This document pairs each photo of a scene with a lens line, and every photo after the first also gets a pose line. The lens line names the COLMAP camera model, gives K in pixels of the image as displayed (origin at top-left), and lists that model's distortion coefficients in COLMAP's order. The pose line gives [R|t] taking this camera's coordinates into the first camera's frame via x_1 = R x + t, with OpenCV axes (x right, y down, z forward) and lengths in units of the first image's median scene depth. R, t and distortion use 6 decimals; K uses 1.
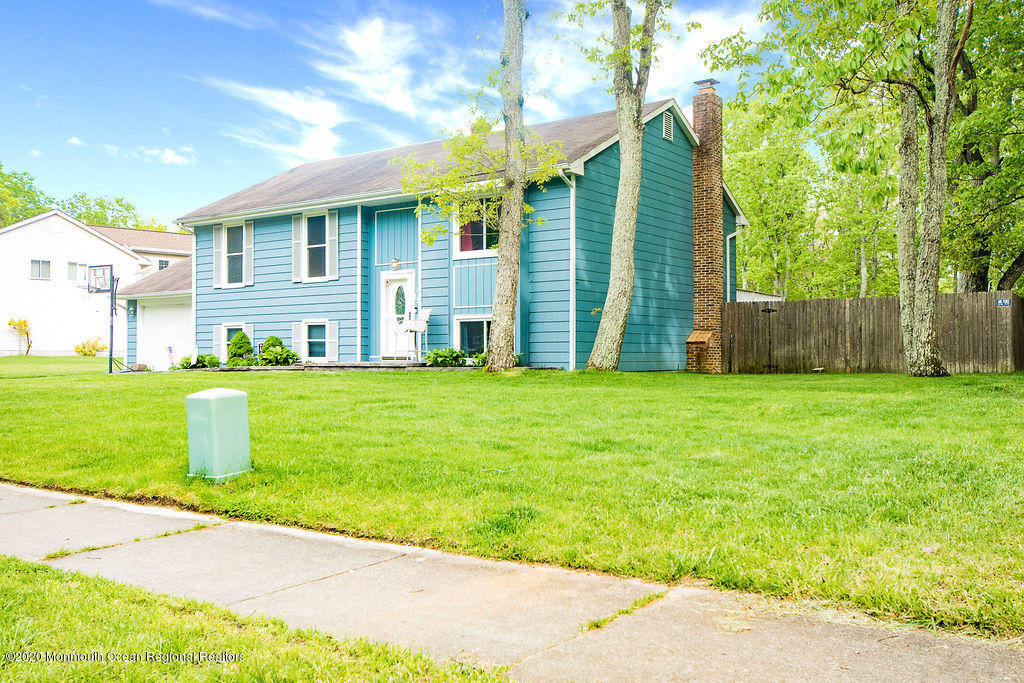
lens RADIAL K [[933.8, 0, 512.4], [0, 933.8, 341.8], [0, 0, 1]] dist [-0.008584, 0.000000]
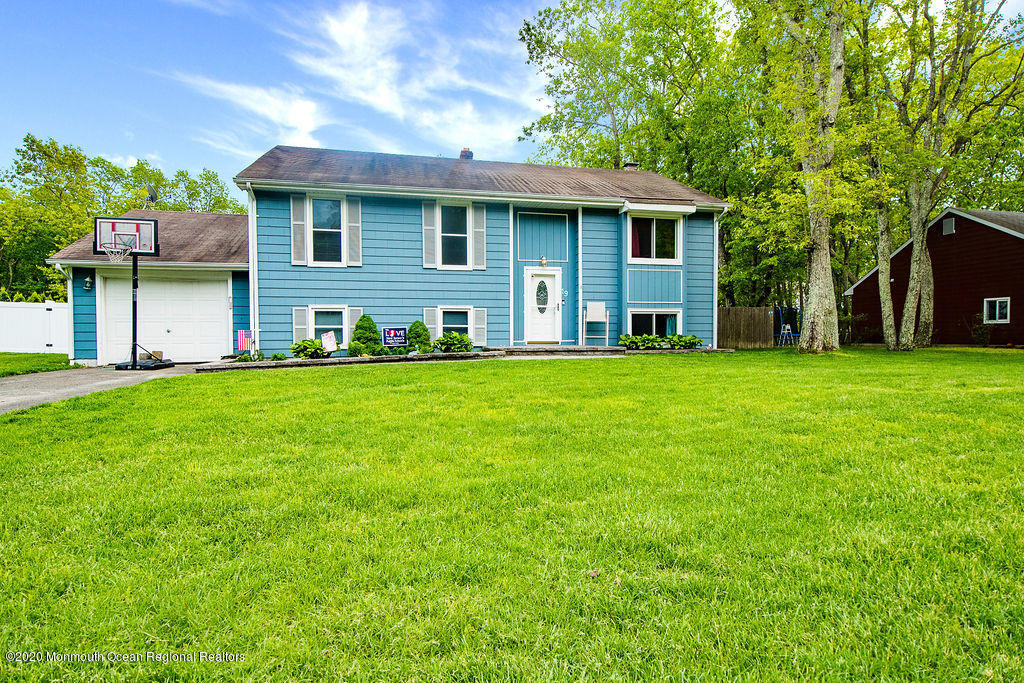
lens RADIAL K [[572.1, 0, 512.2], [0, 572.1, 344.1], [0, 0, 1]] dist [0.028473, 0.000566]
pose [[0.660609, -0.009584, 0.750669, -0.651797], [-0.009592, 0.999729, 0.021205, 0.004070], [-0.750669, -0.021208, 0.660338, 0.534891]]
